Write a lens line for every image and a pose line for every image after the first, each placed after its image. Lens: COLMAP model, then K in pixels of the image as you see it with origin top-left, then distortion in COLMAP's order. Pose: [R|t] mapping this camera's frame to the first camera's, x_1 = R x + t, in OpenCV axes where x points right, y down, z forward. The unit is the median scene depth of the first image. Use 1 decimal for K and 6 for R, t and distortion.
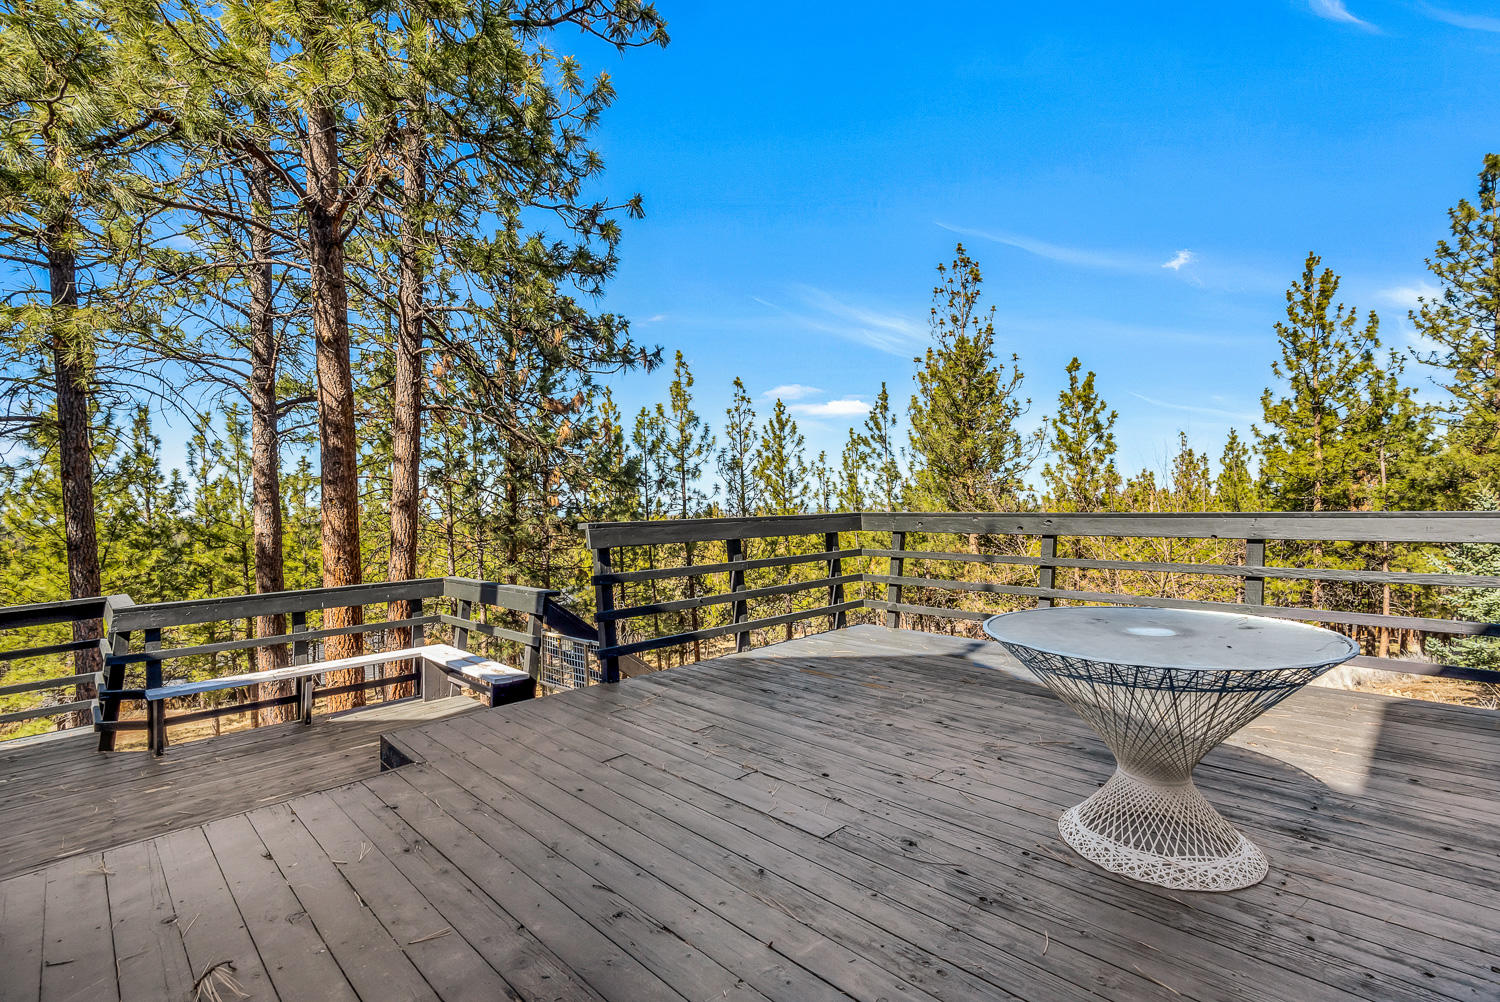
lens RADIAL K [[689.2, 0, 750.2], [0, 689.2, 494.5], [0, 0, 1]] dist [0.002189, -0.000289]
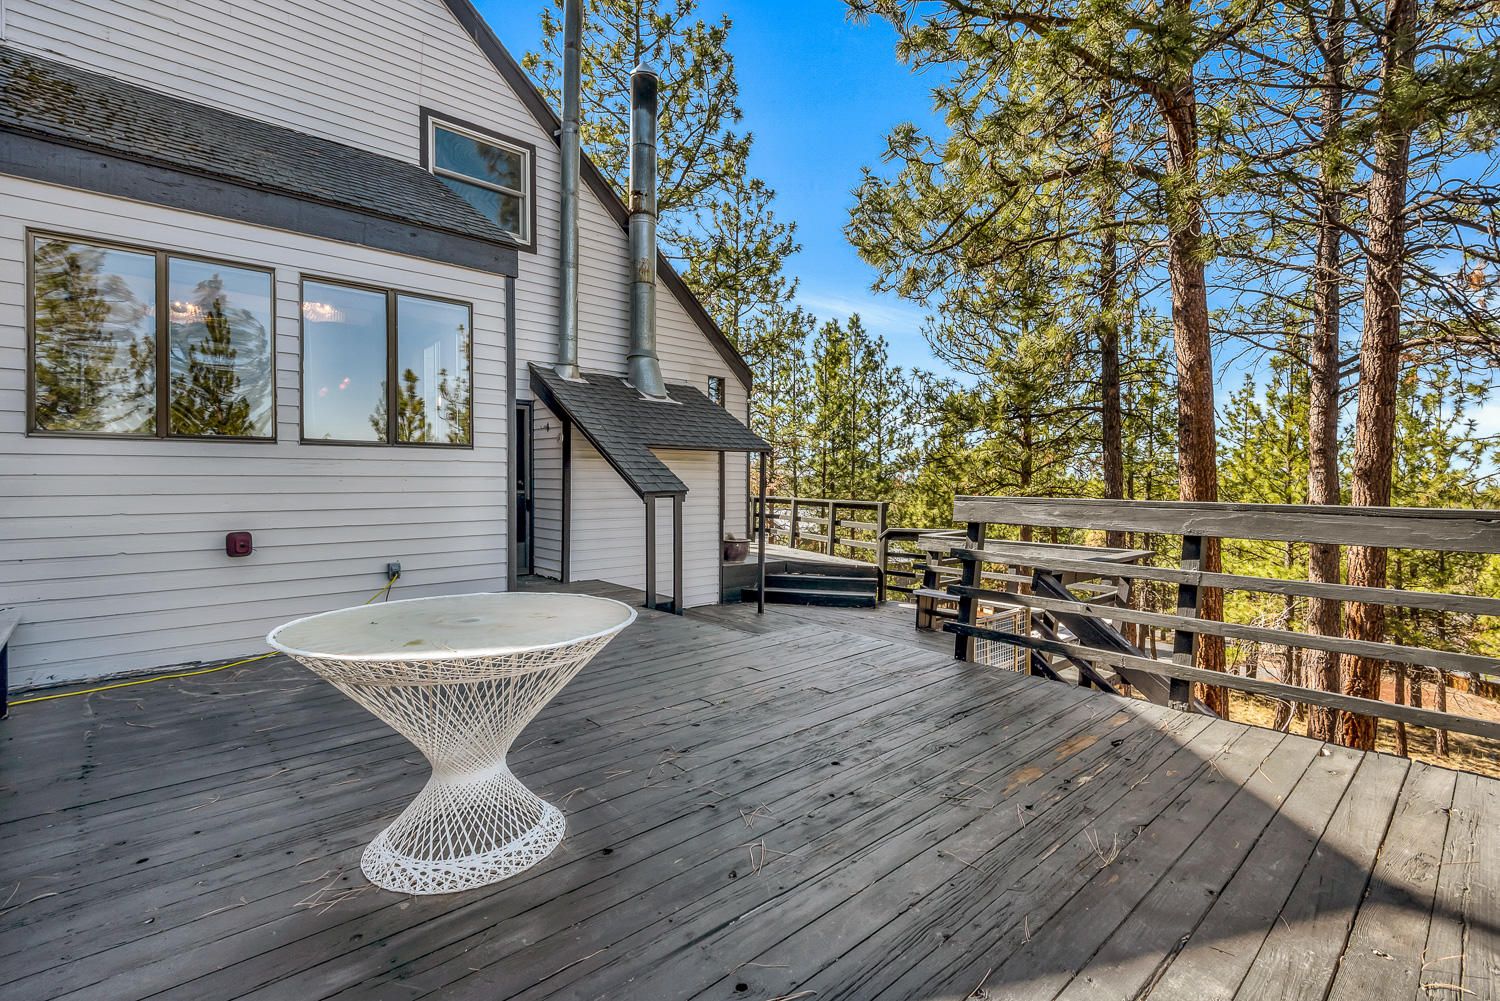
lens RADIAL K [[689.2, 0, 746.6], [0, 689.2, 491.0], [0, 0, 1]] dist [0.002189, -0.000289]
pose [[-0.050452, 0.043924, -0.997760, 0.787998], [0.006830, 0.999024, 0.043634, -0.011454], [0.998703, -0.004614, -0.050703, 0.750997]]
